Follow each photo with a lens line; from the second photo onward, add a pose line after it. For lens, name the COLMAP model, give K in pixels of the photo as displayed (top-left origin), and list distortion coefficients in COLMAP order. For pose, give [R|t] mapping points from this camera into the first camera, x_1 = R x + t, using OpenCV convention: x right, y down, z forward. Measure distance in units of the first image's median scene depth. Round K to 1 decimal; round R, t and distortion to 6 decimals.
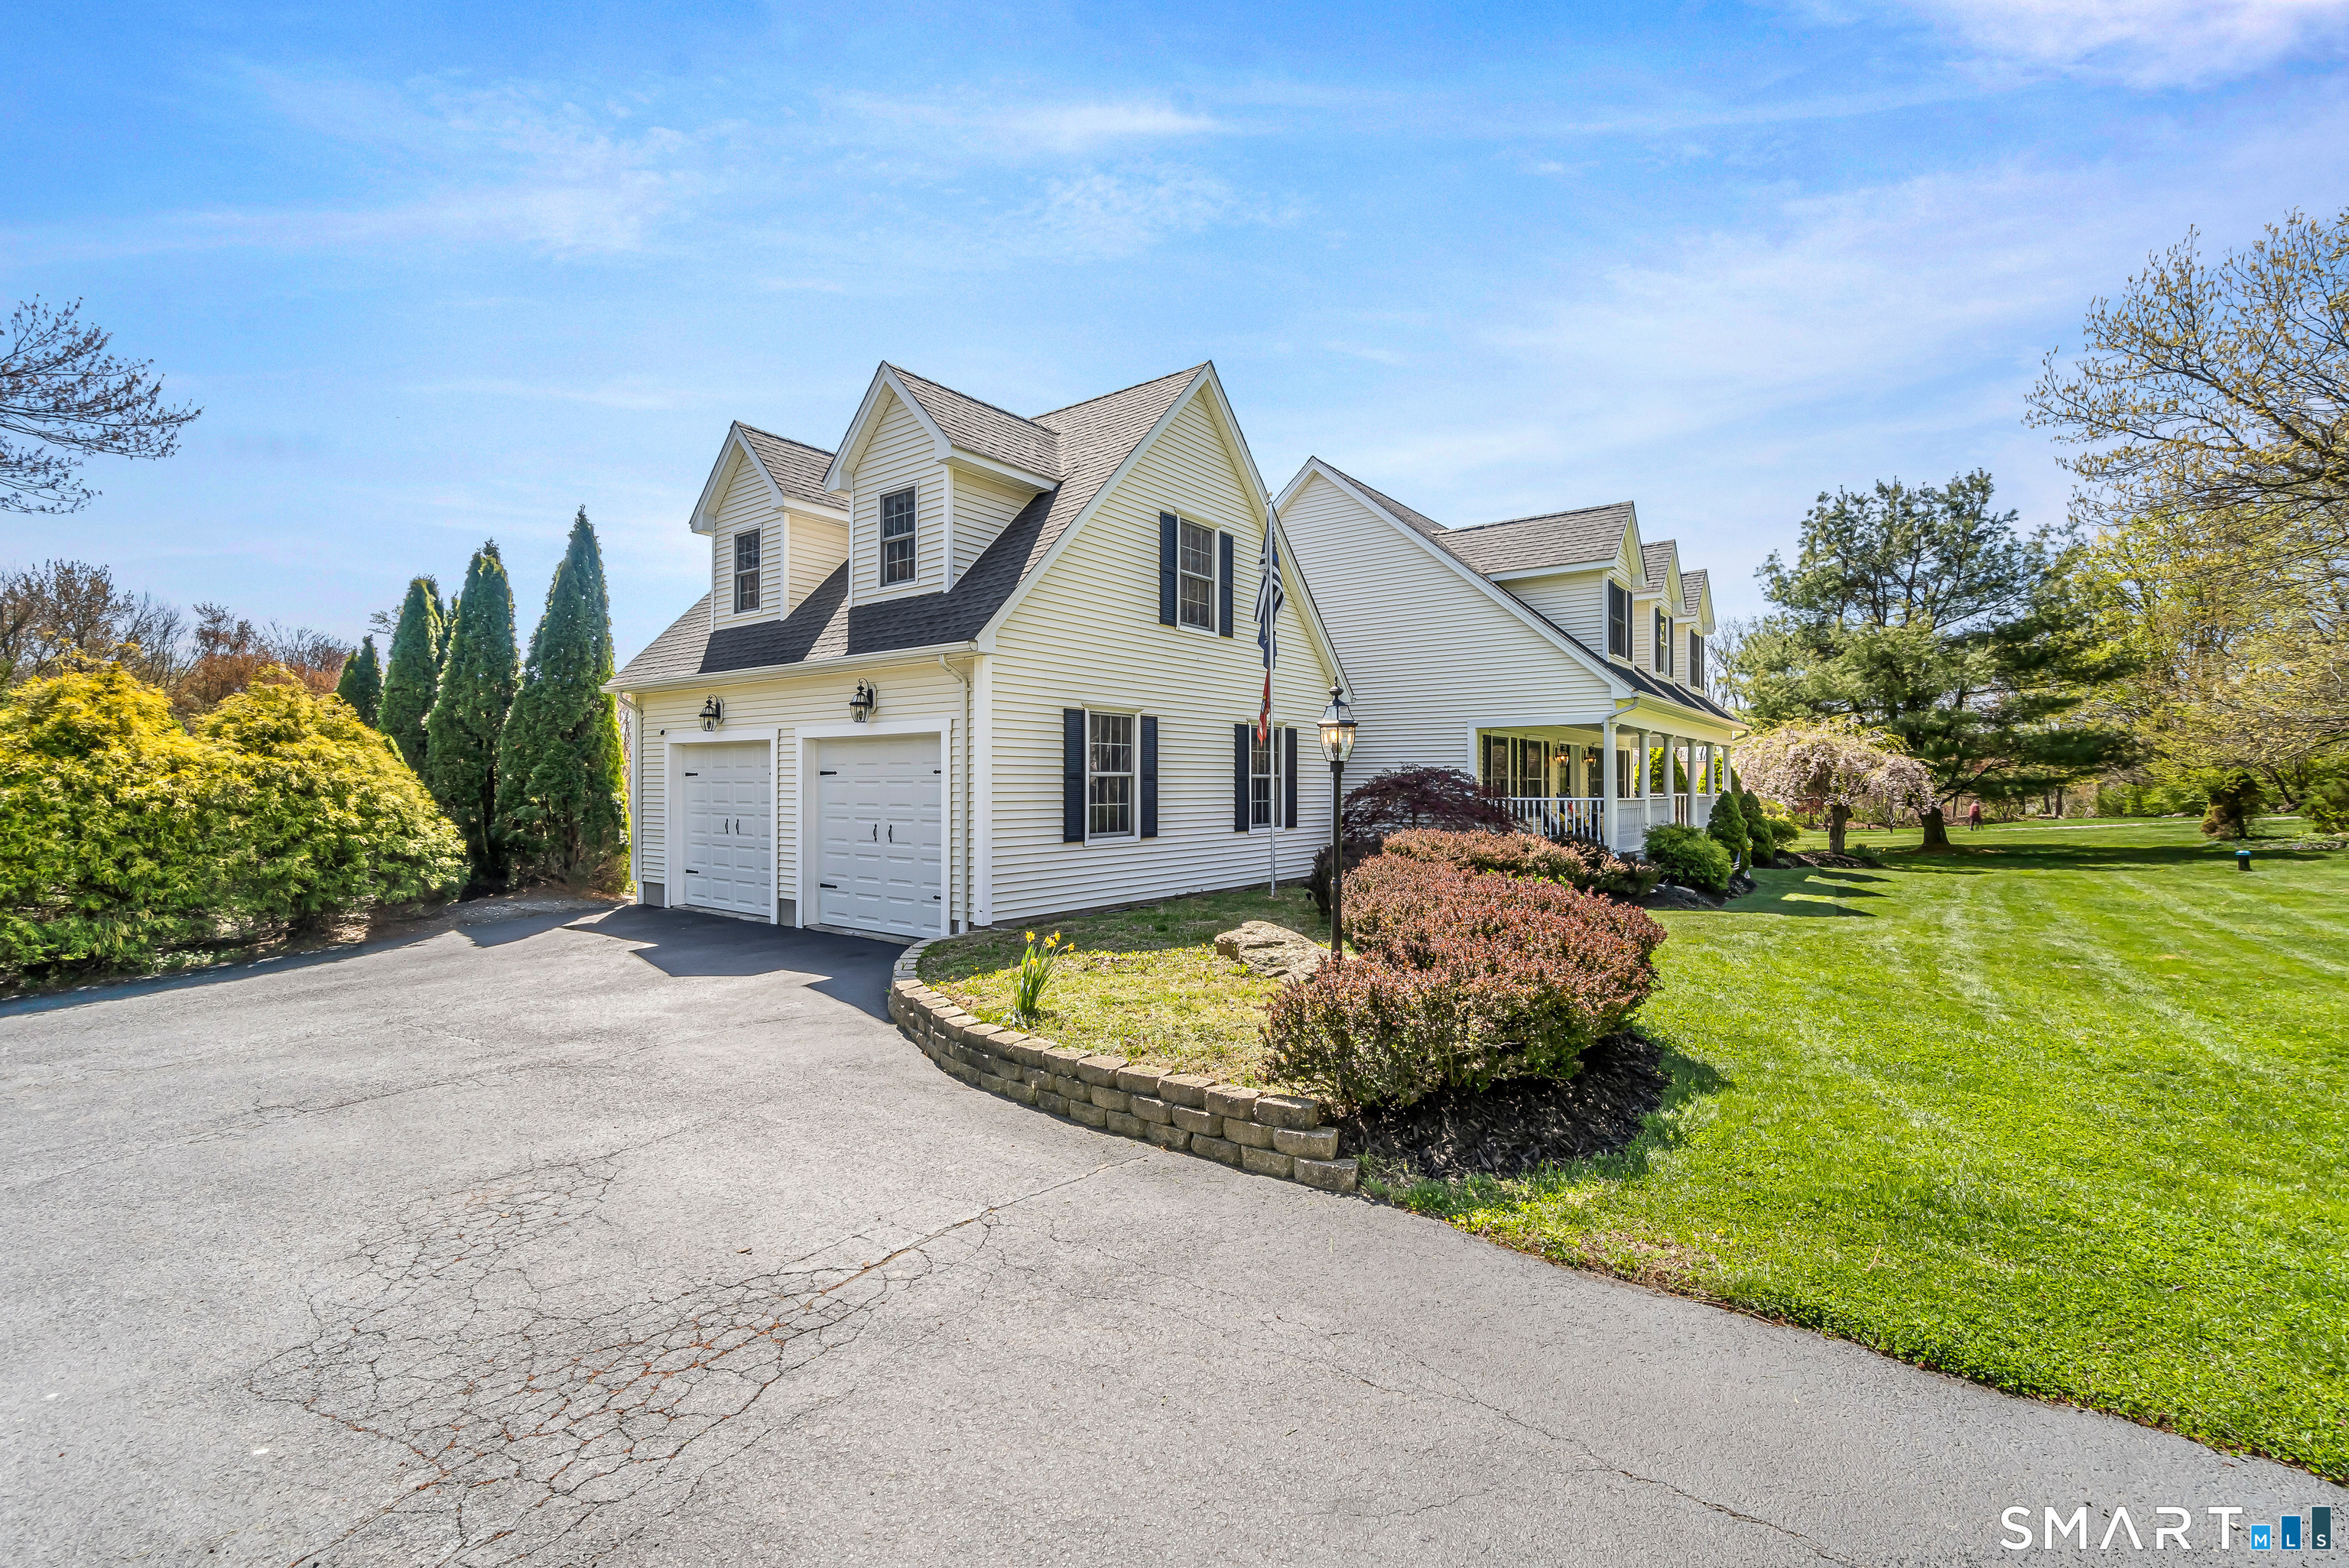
lens RADIAL K [[1019.3, 0, 1171.9], [0, 1019.3, 784.6], [0, 0, 1]] dist [-0.000966, 0.000120]
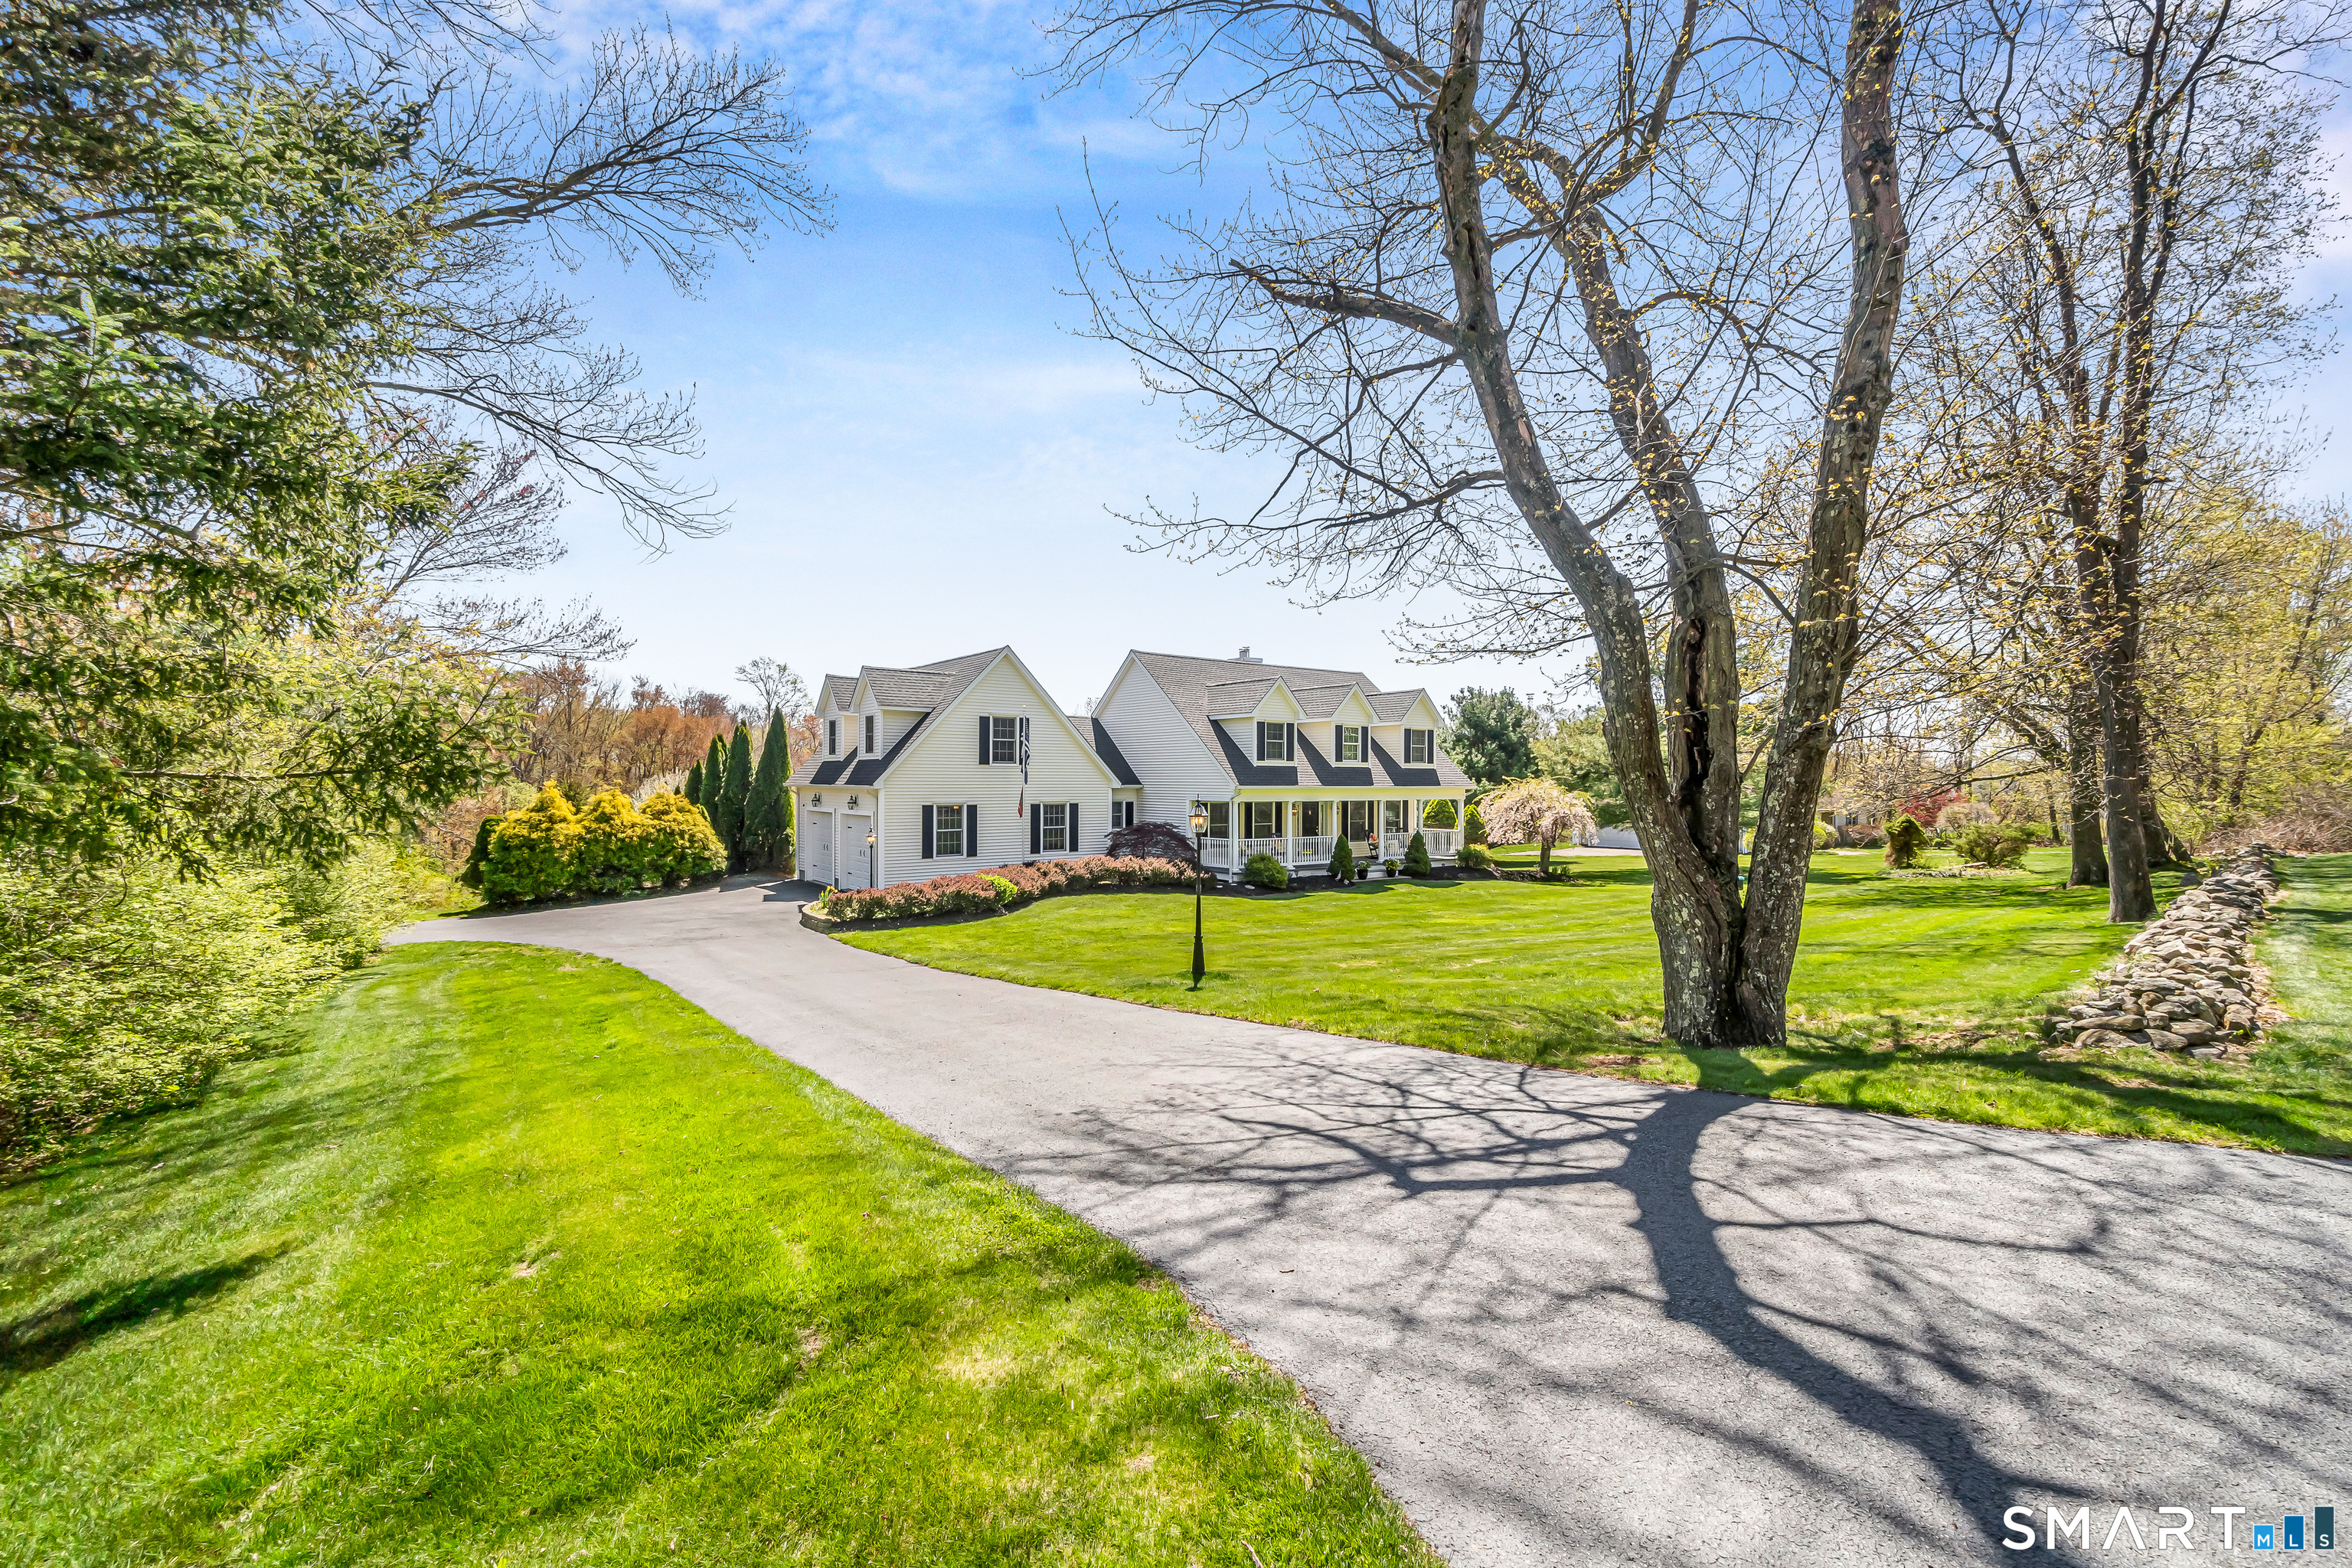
lens RADIAL K [[1020.7, 0, 1176.9], [0, 1020.7, 783.4], [0, 0, 1]] dist [-0.000966, 0.000120]
pose [[0.963642, 0.002311, -0.267188, 1.045321], [-0.002414, 0.999997, -0.000057, -0.115504], [0.267187, 0.000700, 0.963644, -1.123135]]
